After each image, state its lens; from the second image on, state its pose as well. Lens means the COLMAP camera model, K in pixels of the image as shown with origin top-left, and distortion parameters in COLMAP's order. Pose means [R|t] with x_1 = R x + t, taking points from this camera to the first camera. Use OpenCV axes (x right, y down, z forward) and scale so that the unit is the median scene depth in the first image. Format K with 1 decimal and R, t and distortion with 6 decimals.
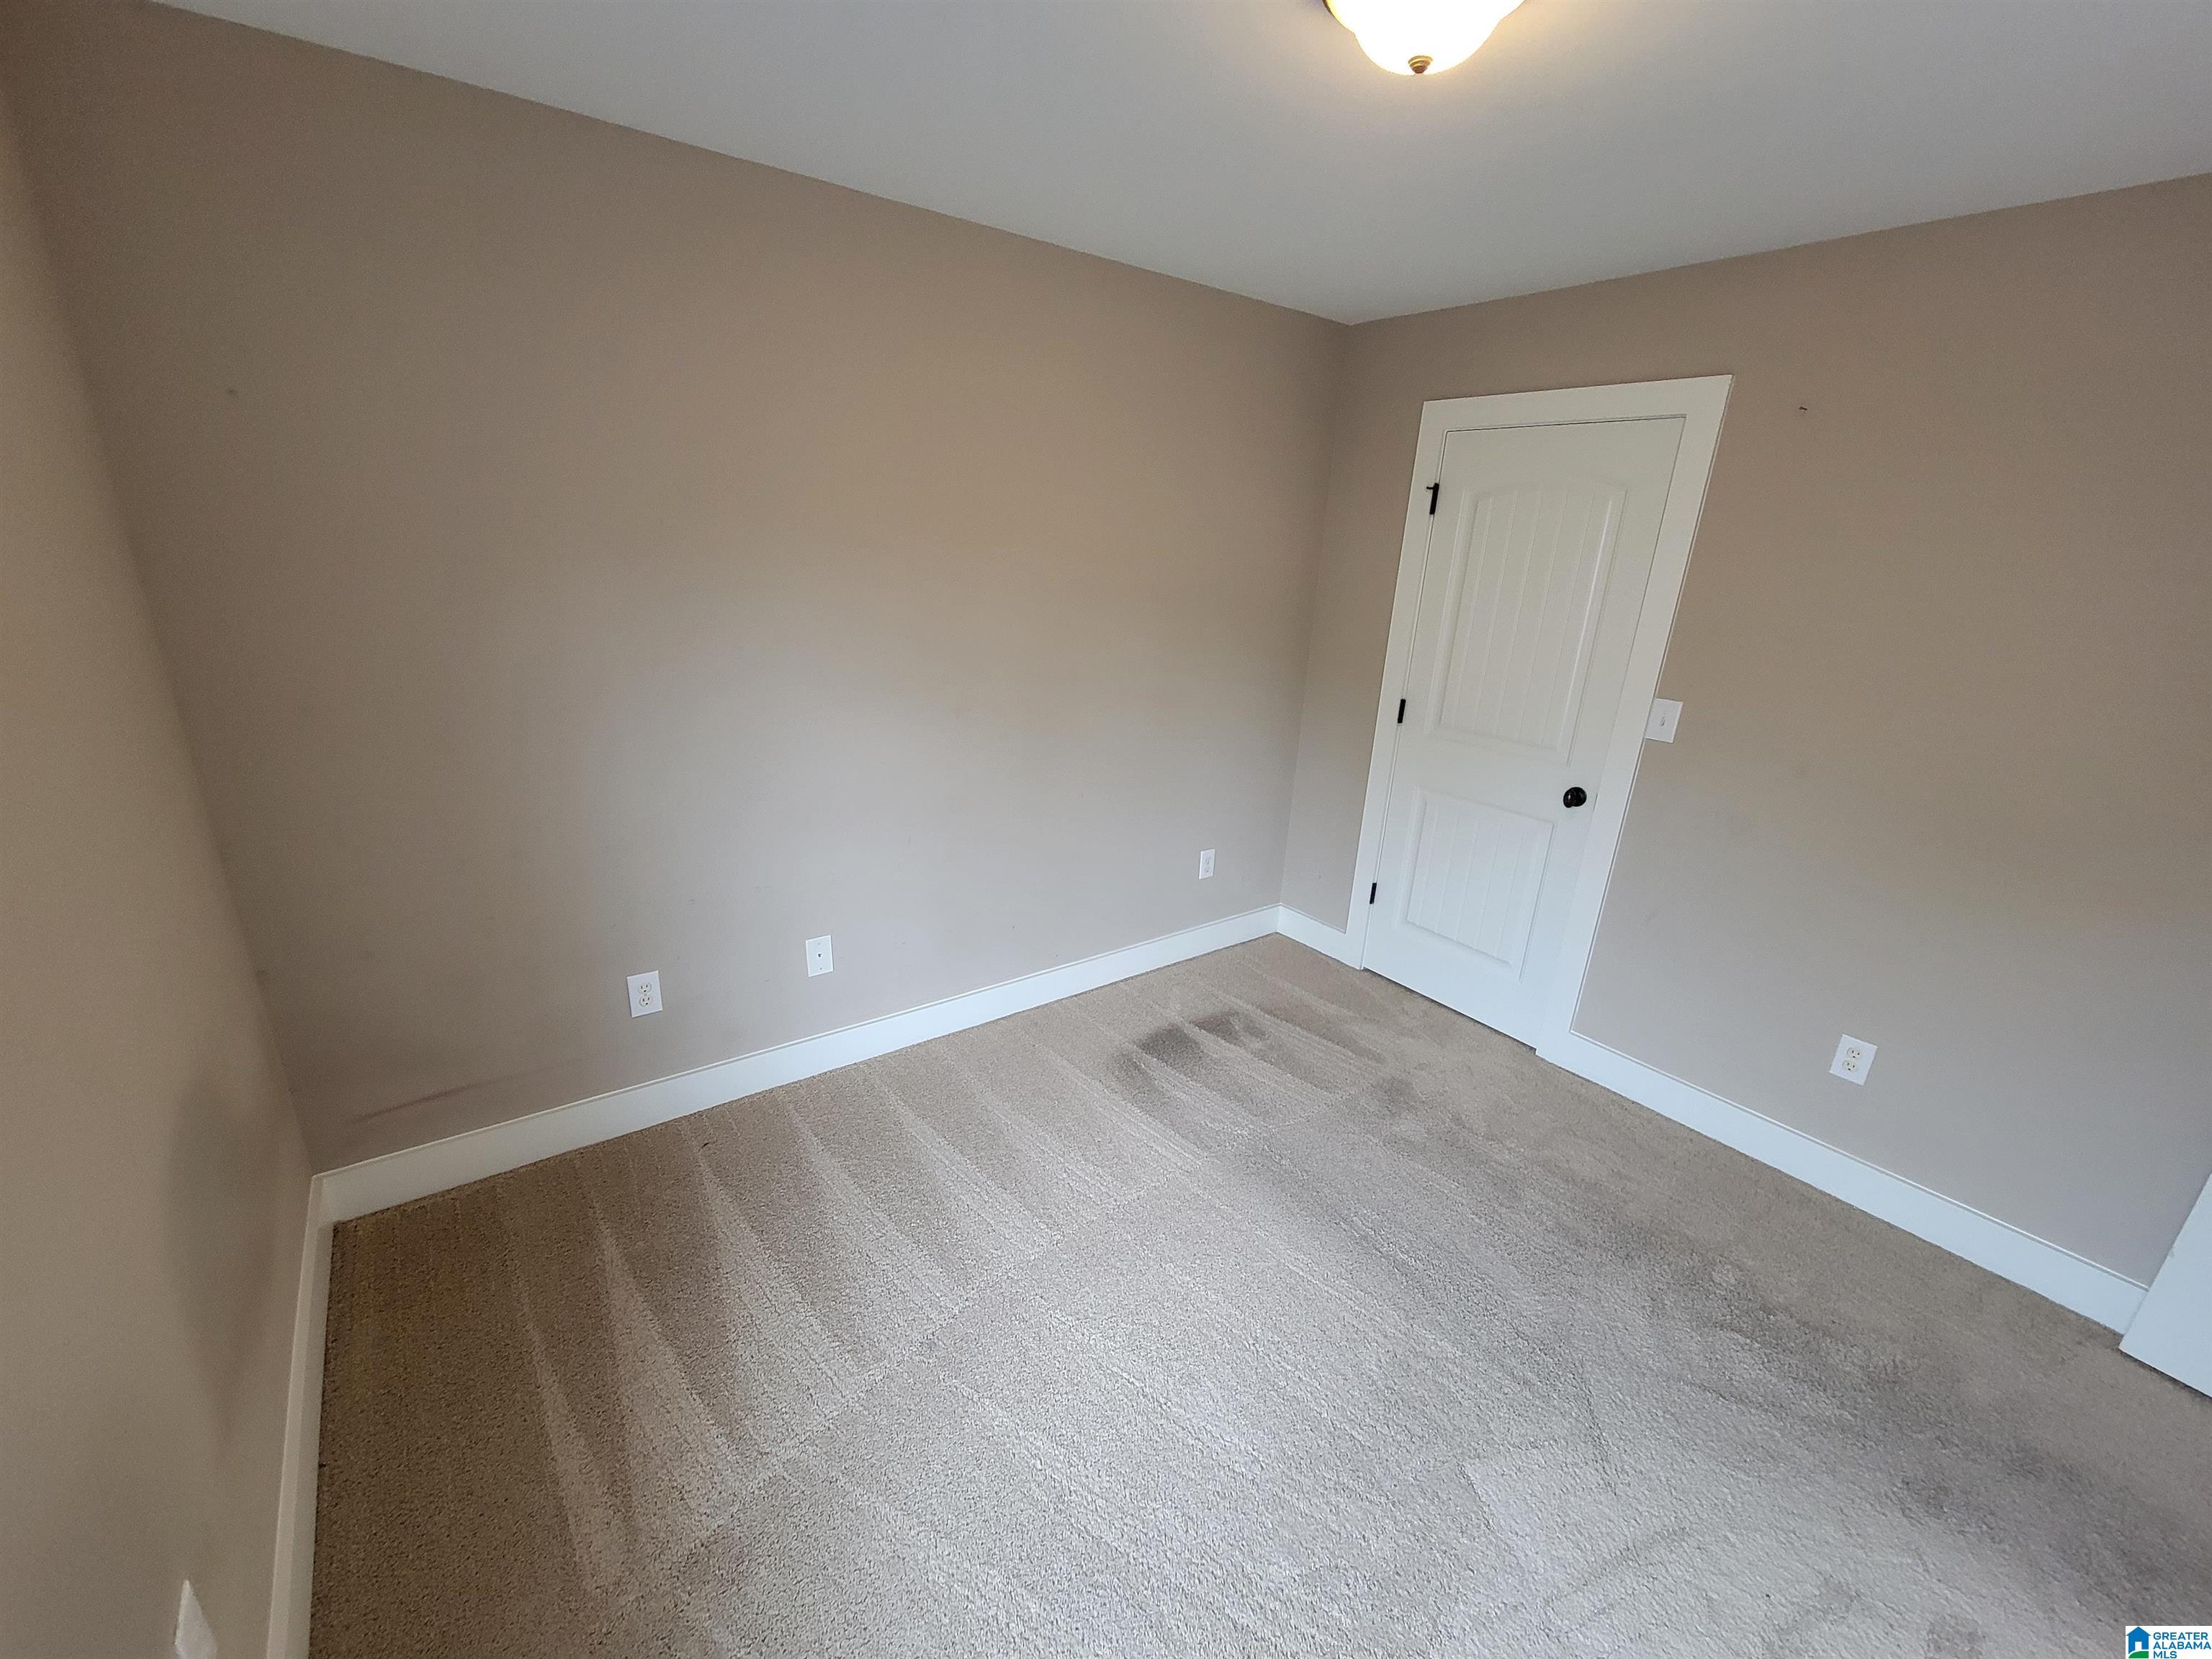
lens RADIAL K [[906.8, 0, 1103.6], [0, 906.8, 839.4], [0, 0, 1]] dist [-0.002425, -0.000197]
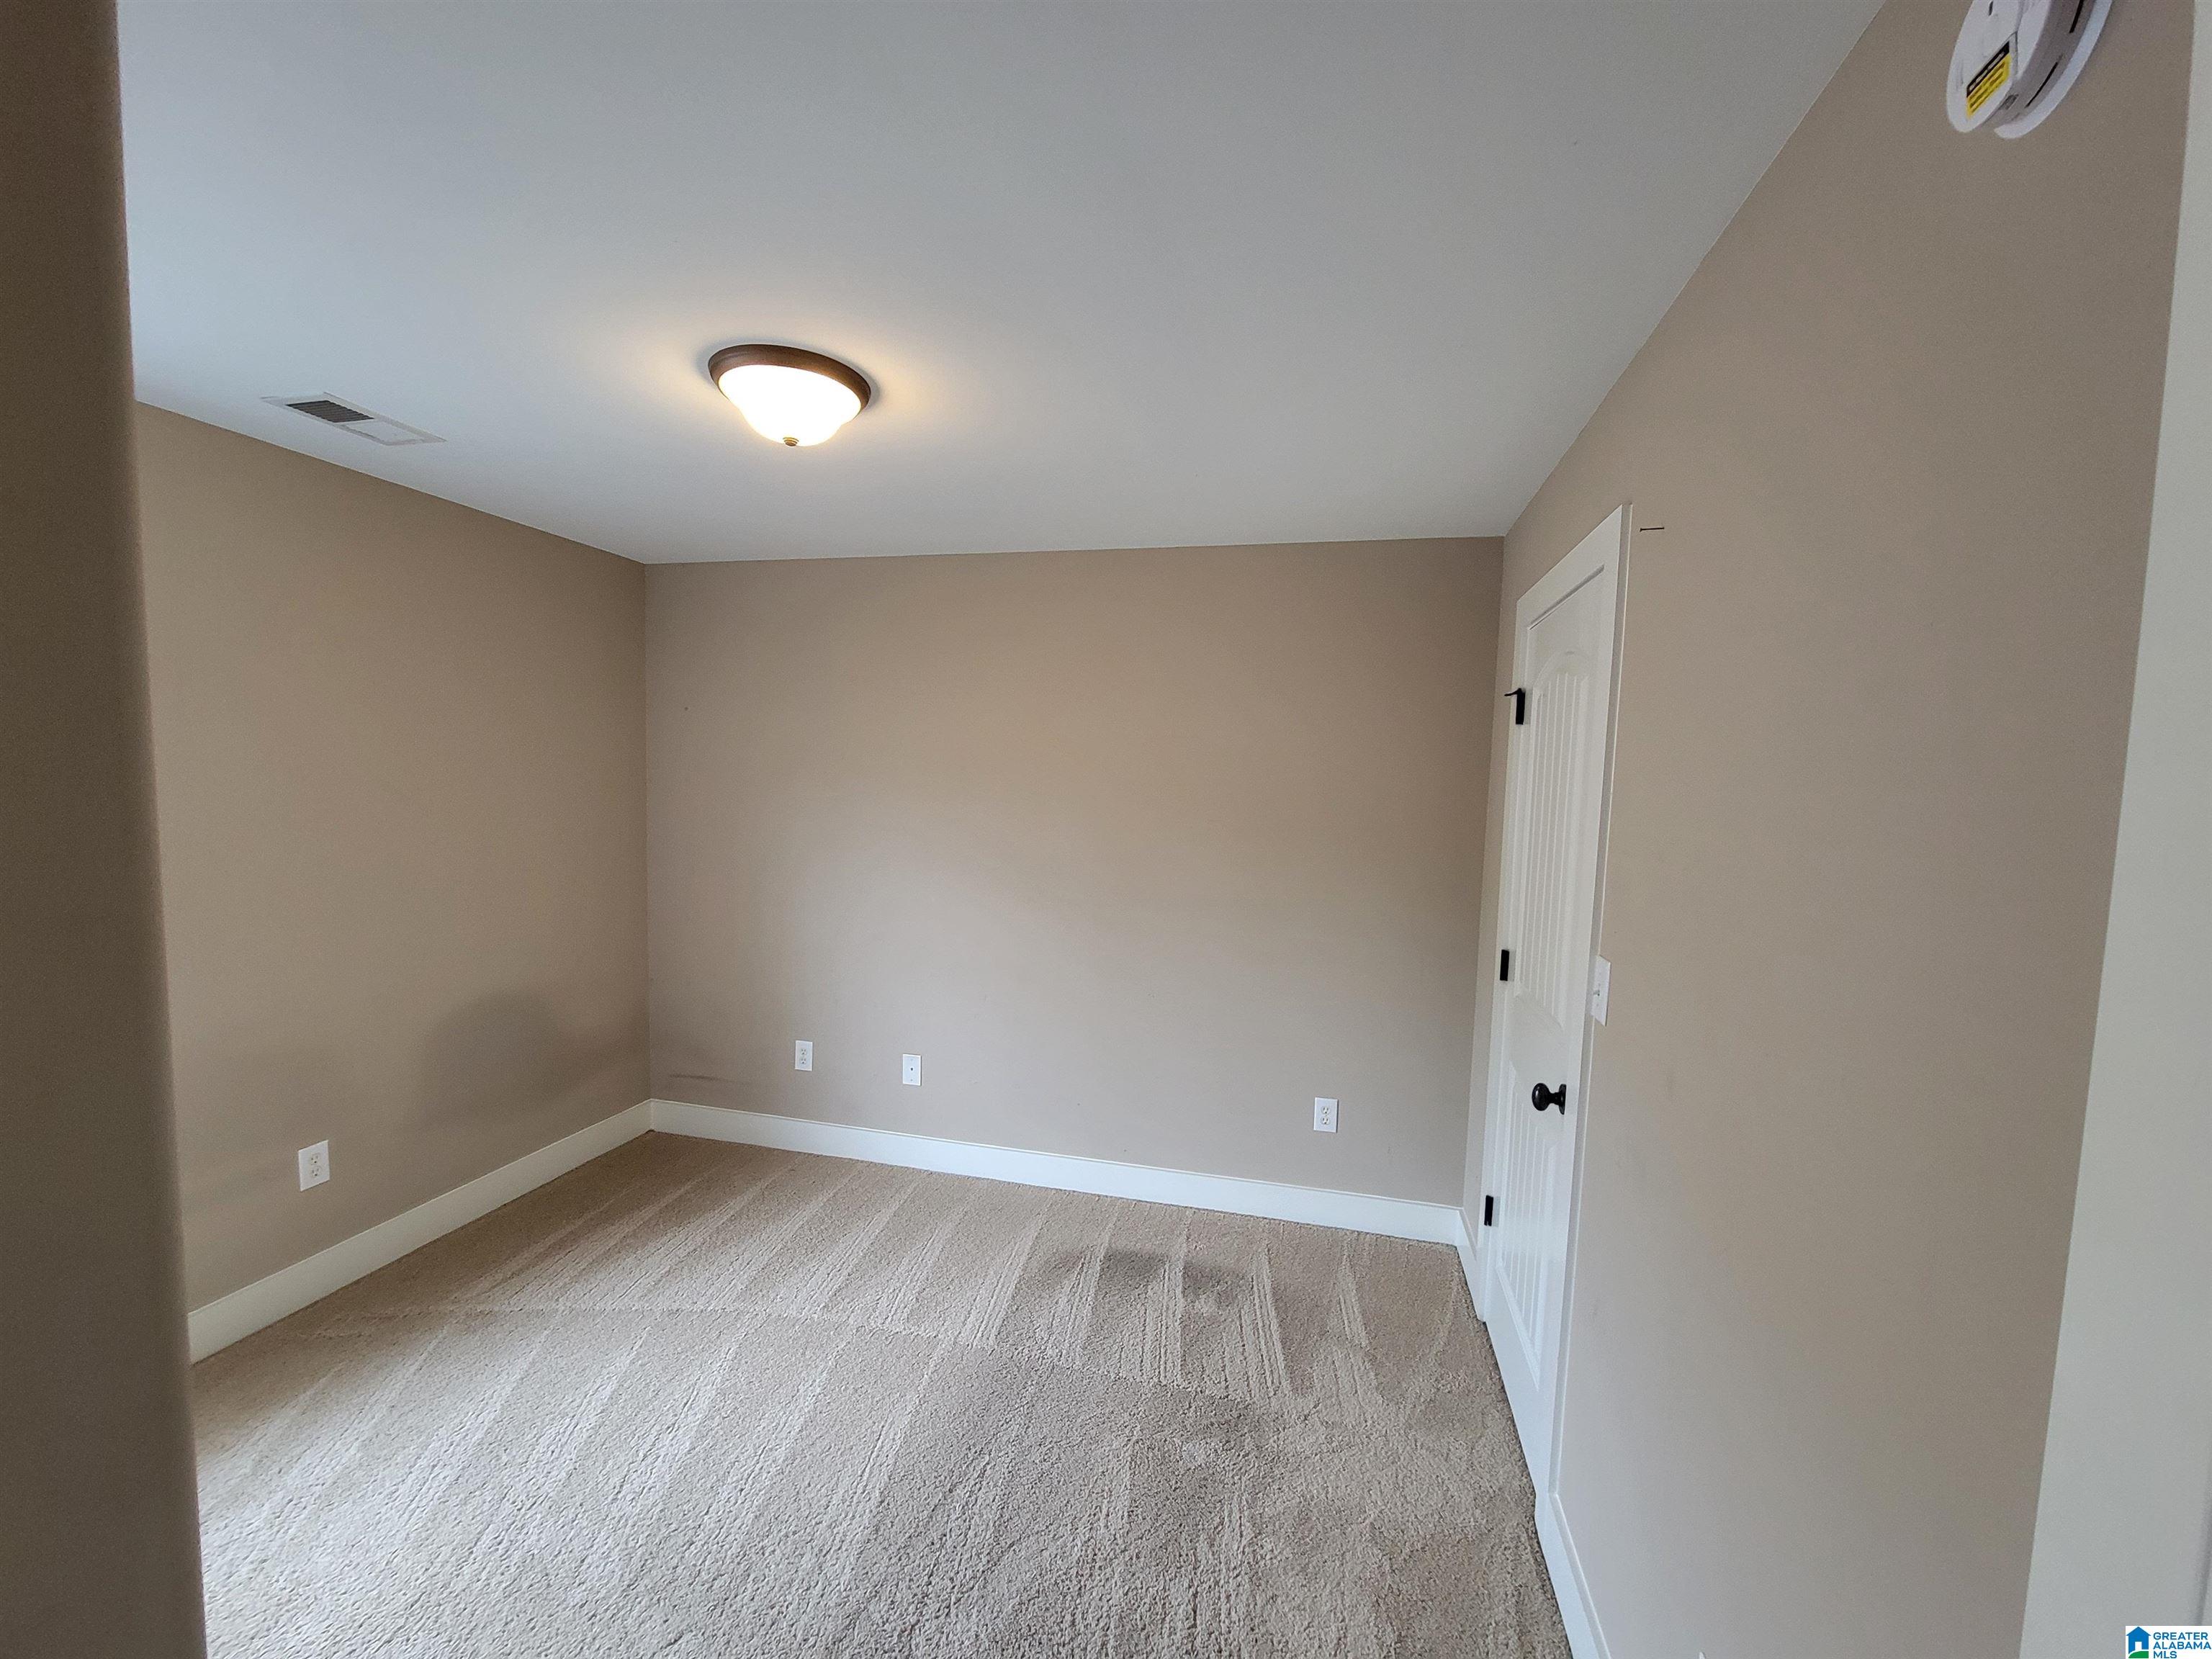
lens RADIAL K [[906.8, 0, 1100.5], [0, 906.8, 827.1], [0, 0, 1]] dist [-0.002425, -0.000197]
pose [[0.625573, 0.009689, -0.780105, 0.893208], [-0.241392, 0.953259, -0.181735, -0.035953], [0.741881, 0.301999, 0.598672, 0.303080]]
